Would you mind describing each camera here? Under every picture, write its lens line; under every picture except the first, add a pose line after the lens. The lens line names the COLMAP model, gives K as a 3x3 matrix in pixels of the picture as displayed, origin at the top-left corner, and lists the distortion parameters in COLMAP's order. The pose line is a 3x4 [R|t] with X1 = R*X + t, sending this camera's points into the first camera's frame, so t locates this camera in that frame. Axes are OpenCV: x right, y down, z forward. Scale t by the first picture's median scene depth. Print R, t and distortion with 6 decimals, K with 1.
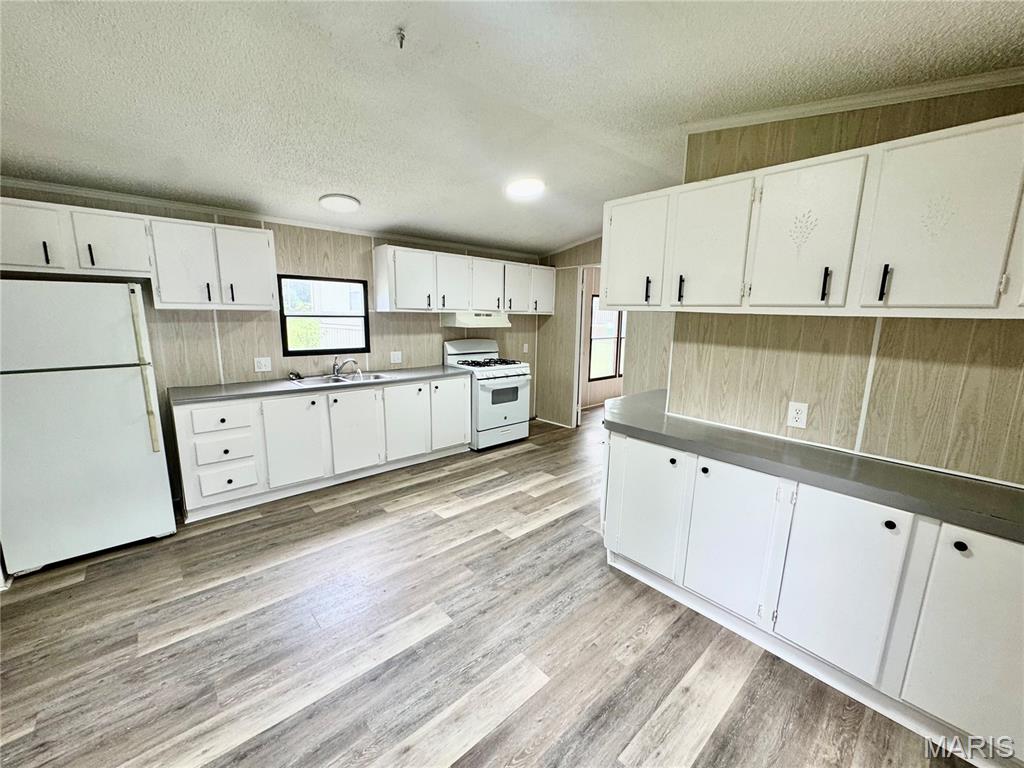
lens RADIAL K [[408.7, 0, 521.1], [0, 408.7, 409.3], [0, 0, 1]] dist [-0.000581, -0.000764]
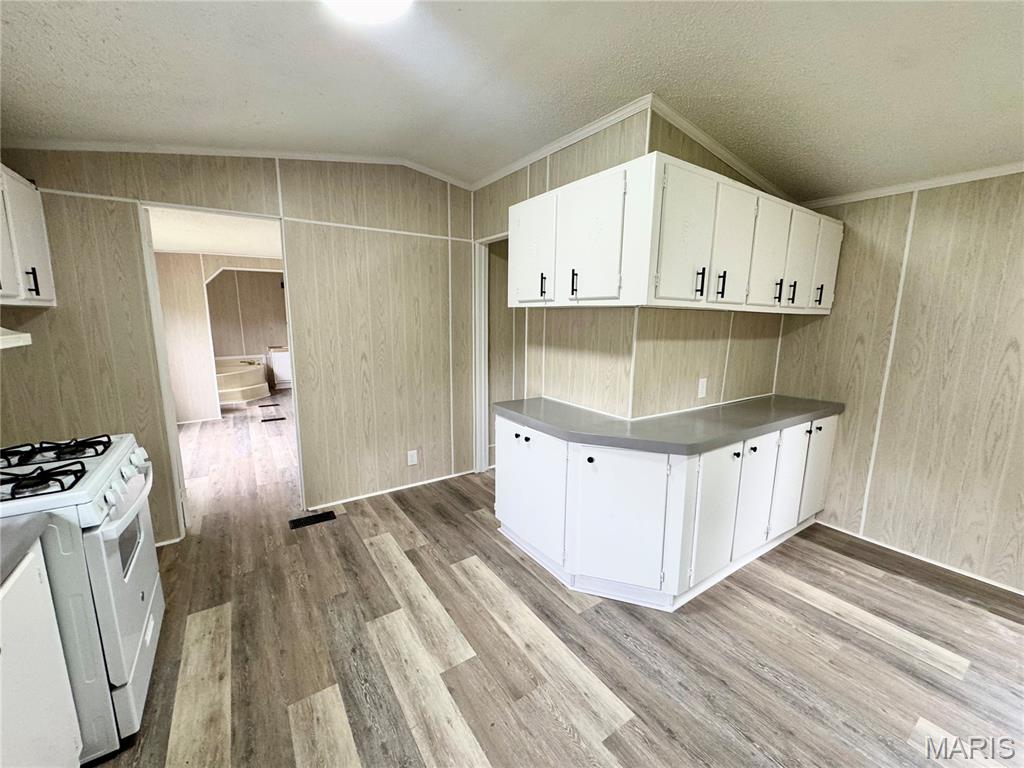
lens RADIAL K [[408.7, 0, 509.9], [0, 408.7, 384.2], [0, 0, 1]] dist [-0.000581, -0.000764]
pose [[0.155895, -0.179794, 0.971273, -0.509211], [0.219670, 0.964982, 0.143371, -0.234474], [-0.963038, 0.191009, 0.189932, 0.984384]]
